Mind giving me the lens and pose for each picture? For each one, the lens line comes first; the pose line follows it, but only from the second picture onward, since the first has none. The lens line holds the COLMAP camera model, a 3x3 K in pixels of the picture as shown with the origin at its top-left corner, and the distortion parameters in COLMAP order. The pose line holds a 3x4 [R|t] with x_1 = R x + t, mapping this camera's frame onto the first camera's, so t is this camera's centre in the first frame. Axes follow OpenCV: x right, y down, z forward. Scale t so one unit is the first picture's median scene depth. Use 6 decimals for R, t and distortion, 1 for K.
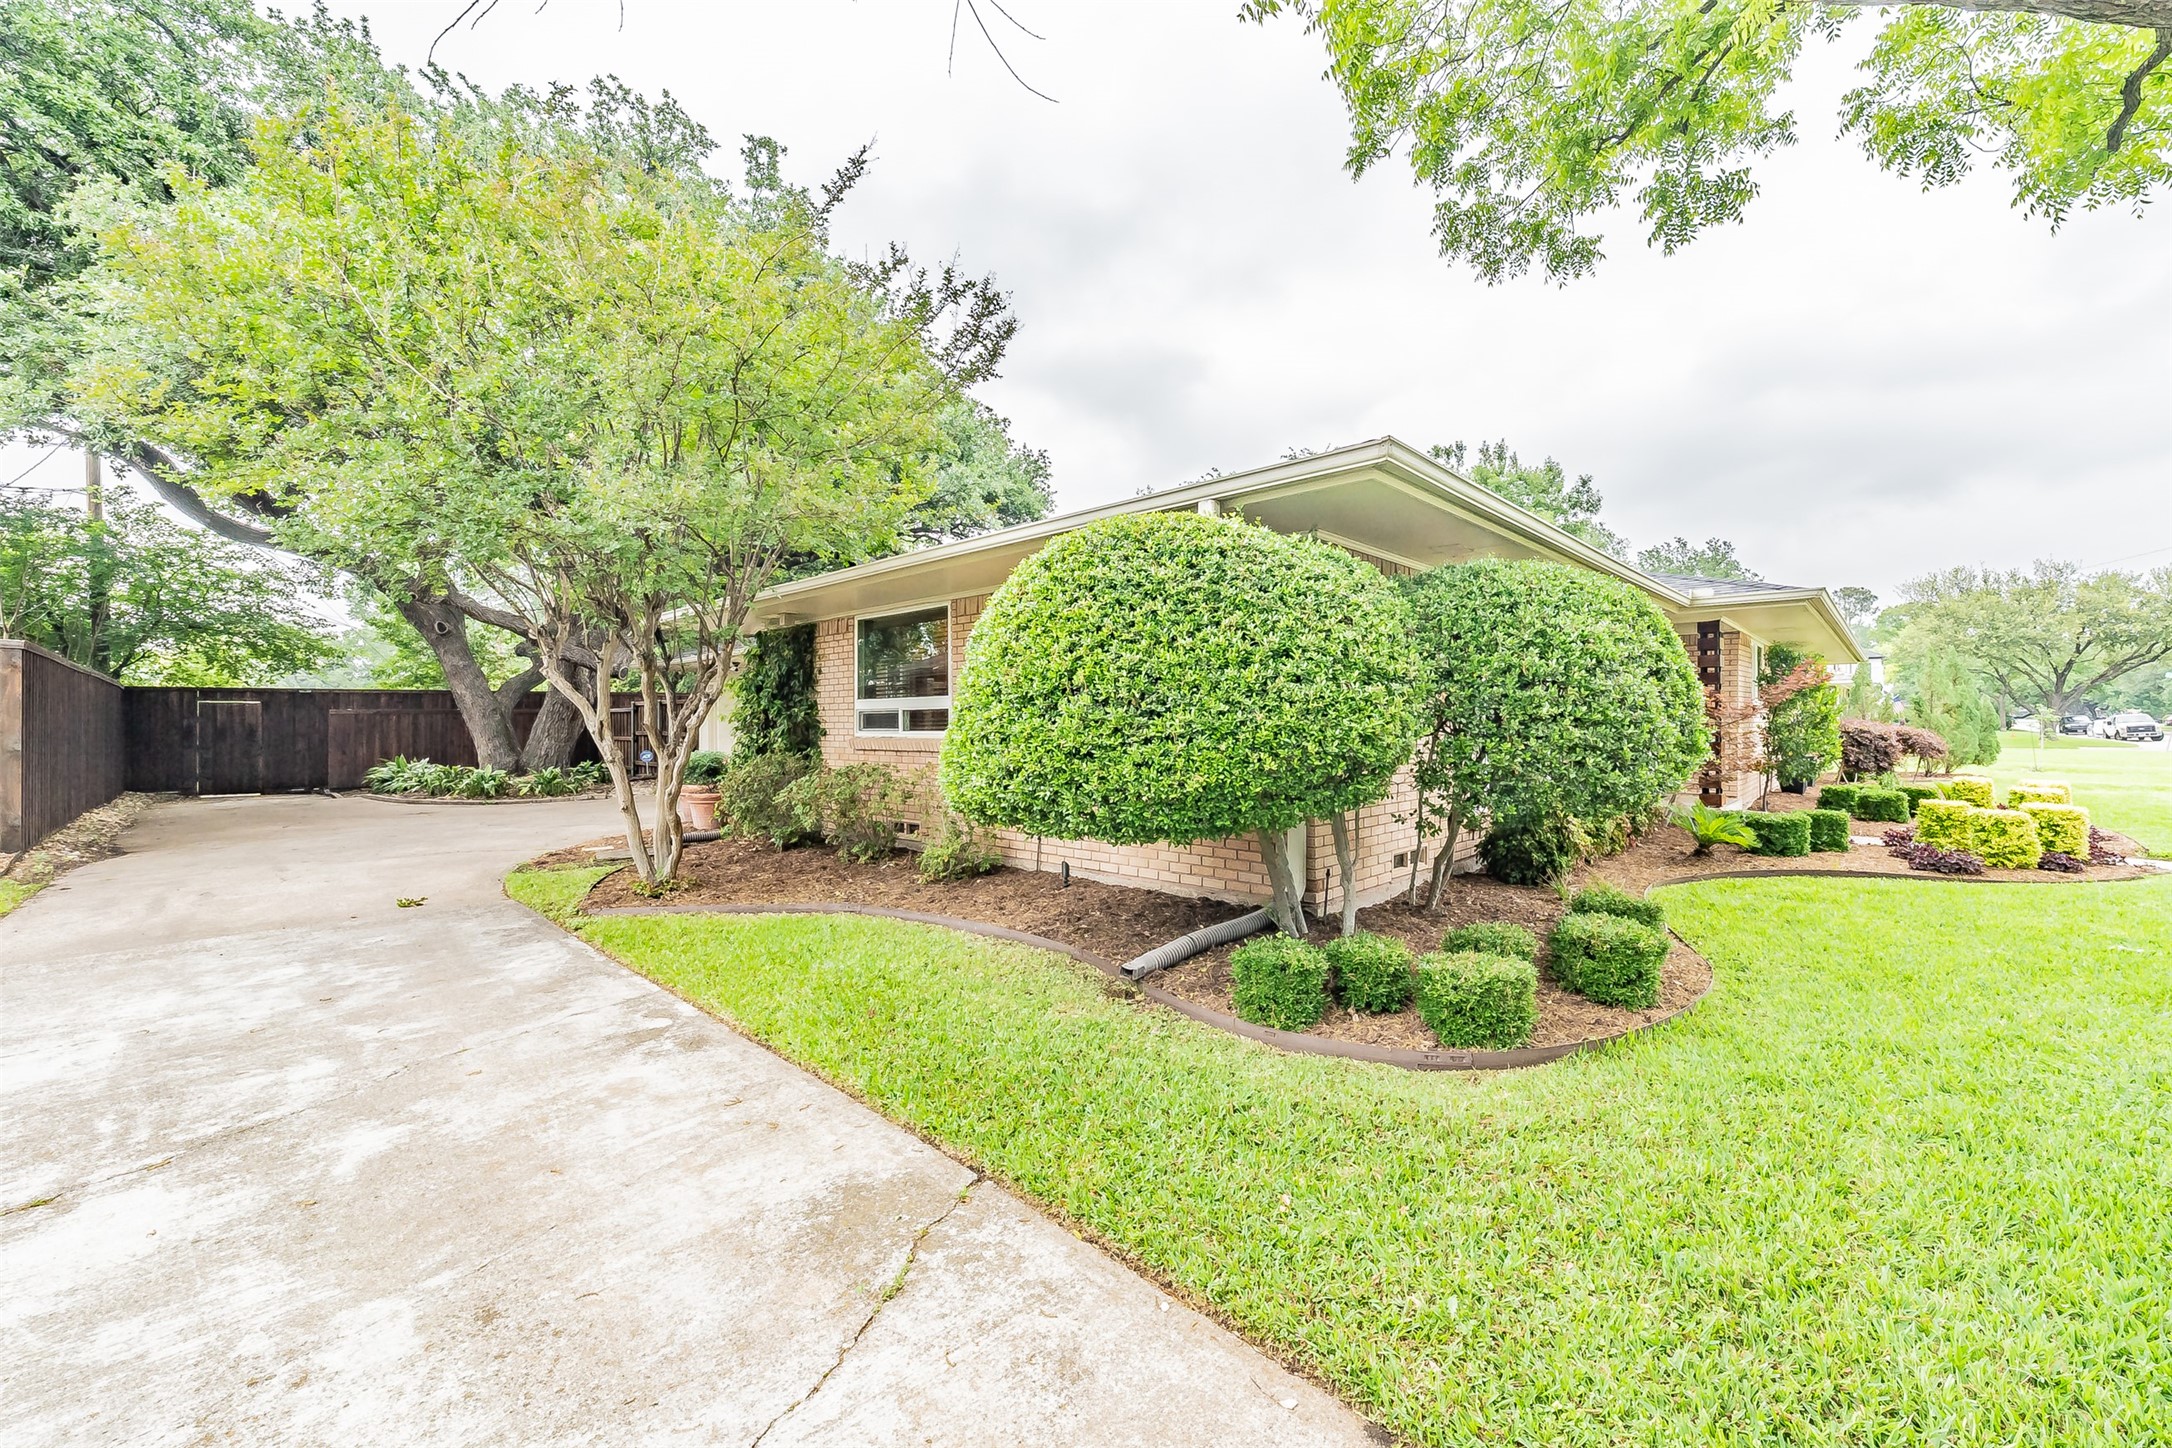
lens RADIAL K [[758.4, 0, 1080.4], [0, 758.4, 724.5], [0, 0, 1]] dist [-0.000432, -0.000956]
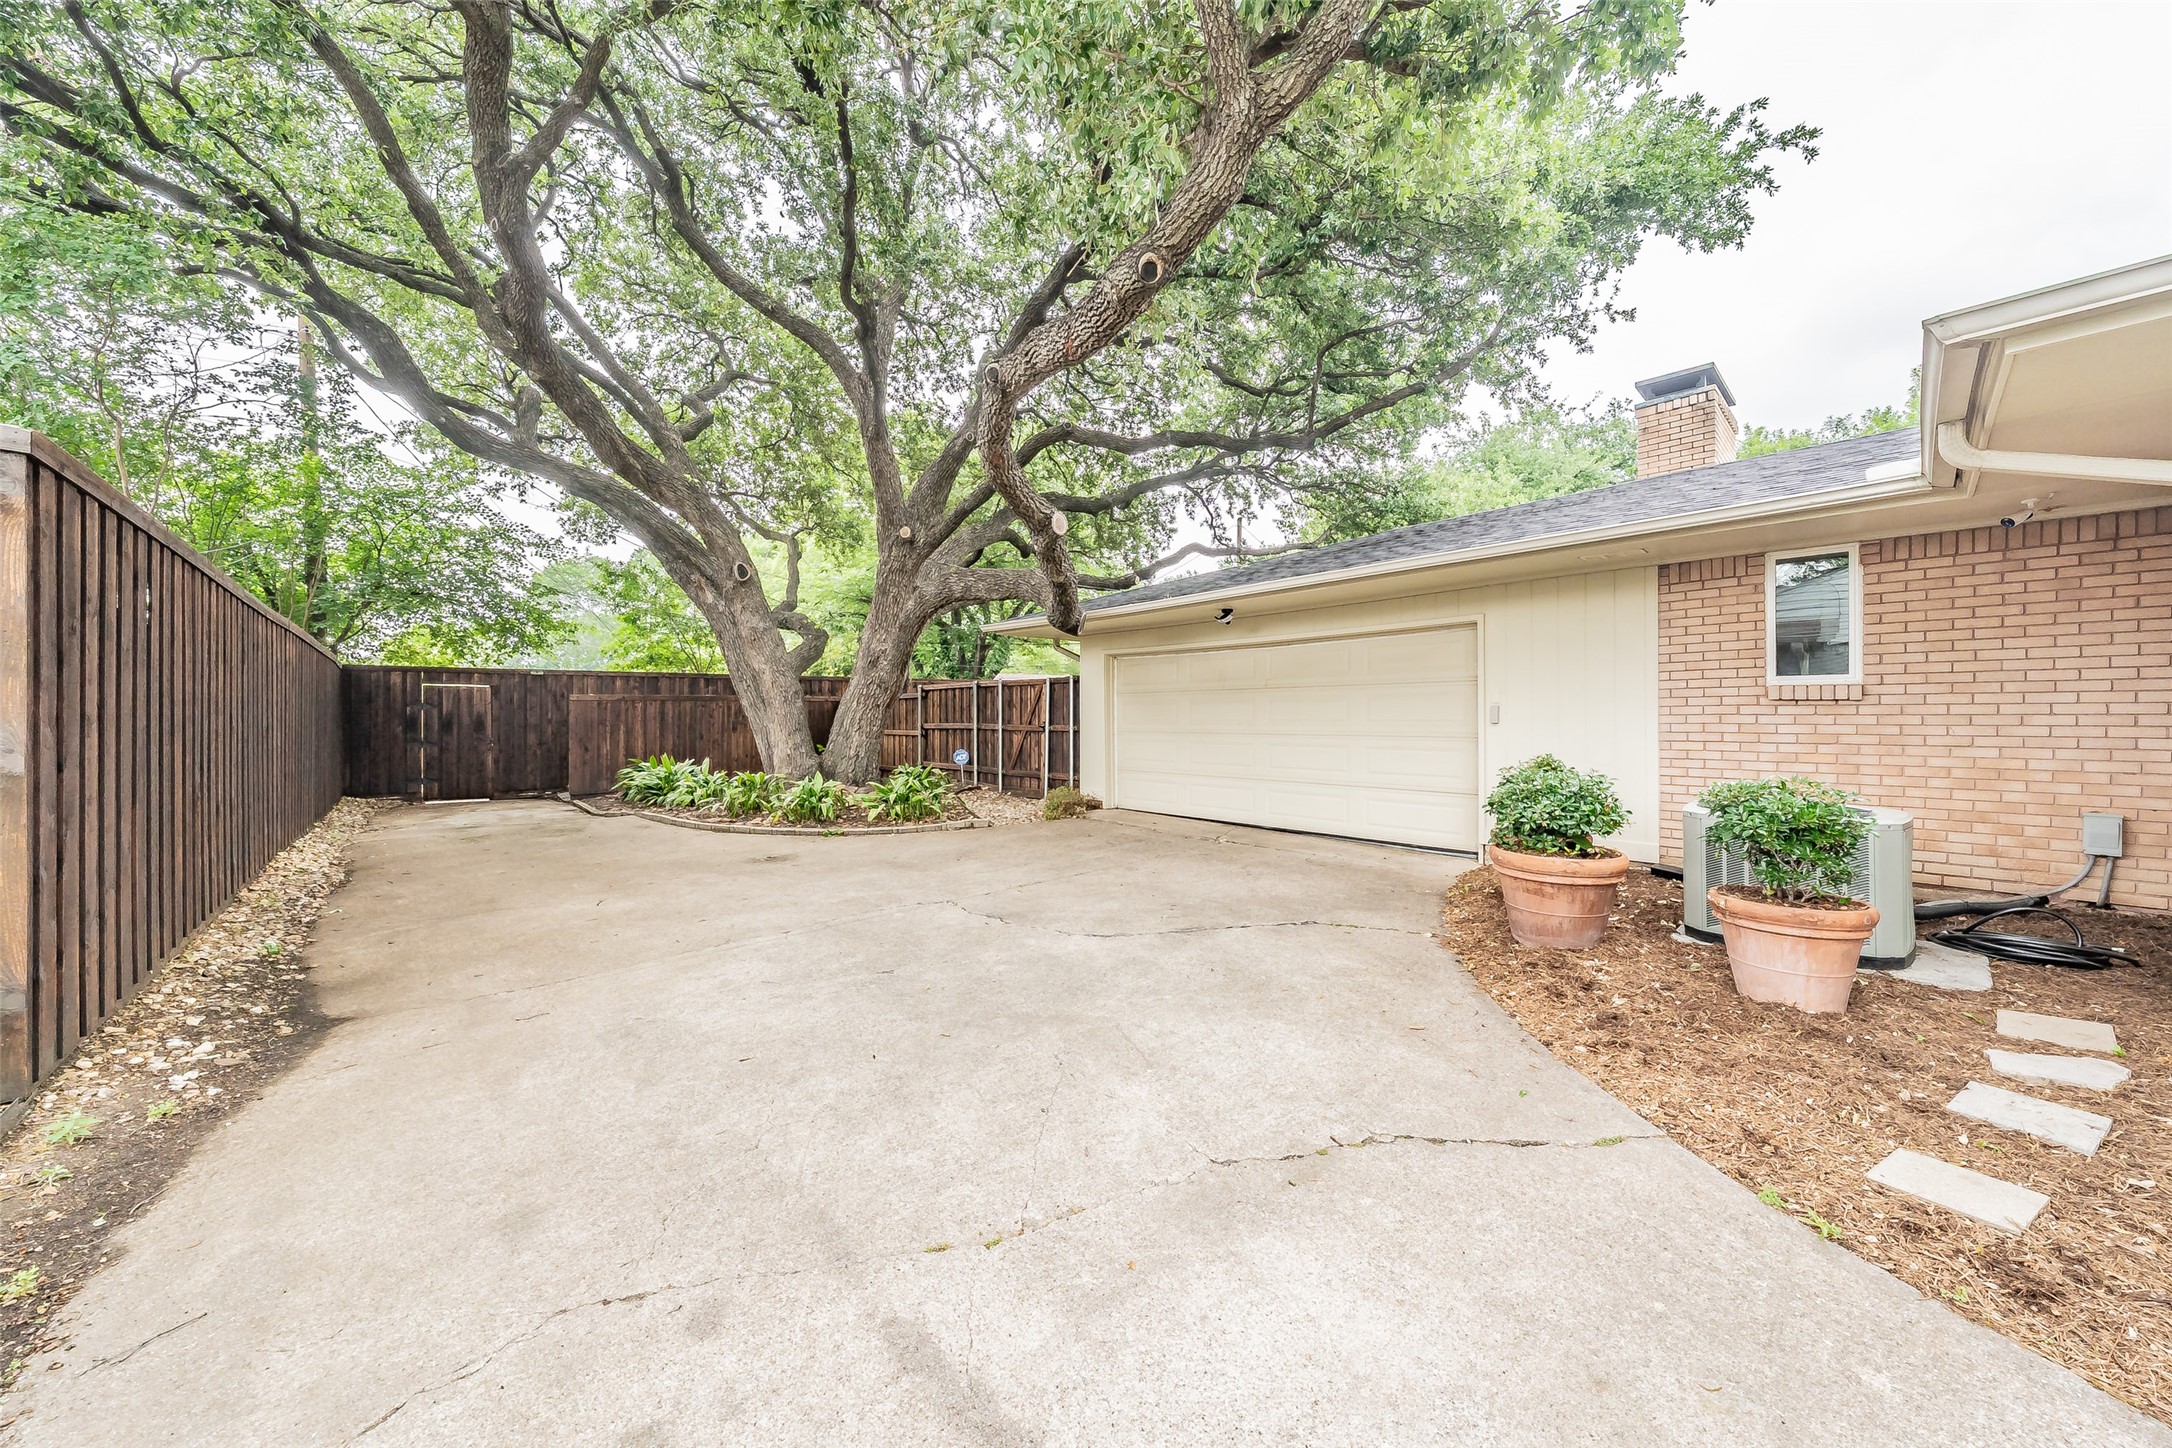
lens RADIAL K [[758.4, 0, 1091.9], [0, 758.4, 719.9], [0, 0, 1]] dist [-0.000432, -0.000956]
pose [[0.991973, 0.002659, -0.126423, -0.341386], [-0.002271, 0.999992, 0.003212, 0.003239], [0.126431, -0.002899, 0.991971, 0.276966]]
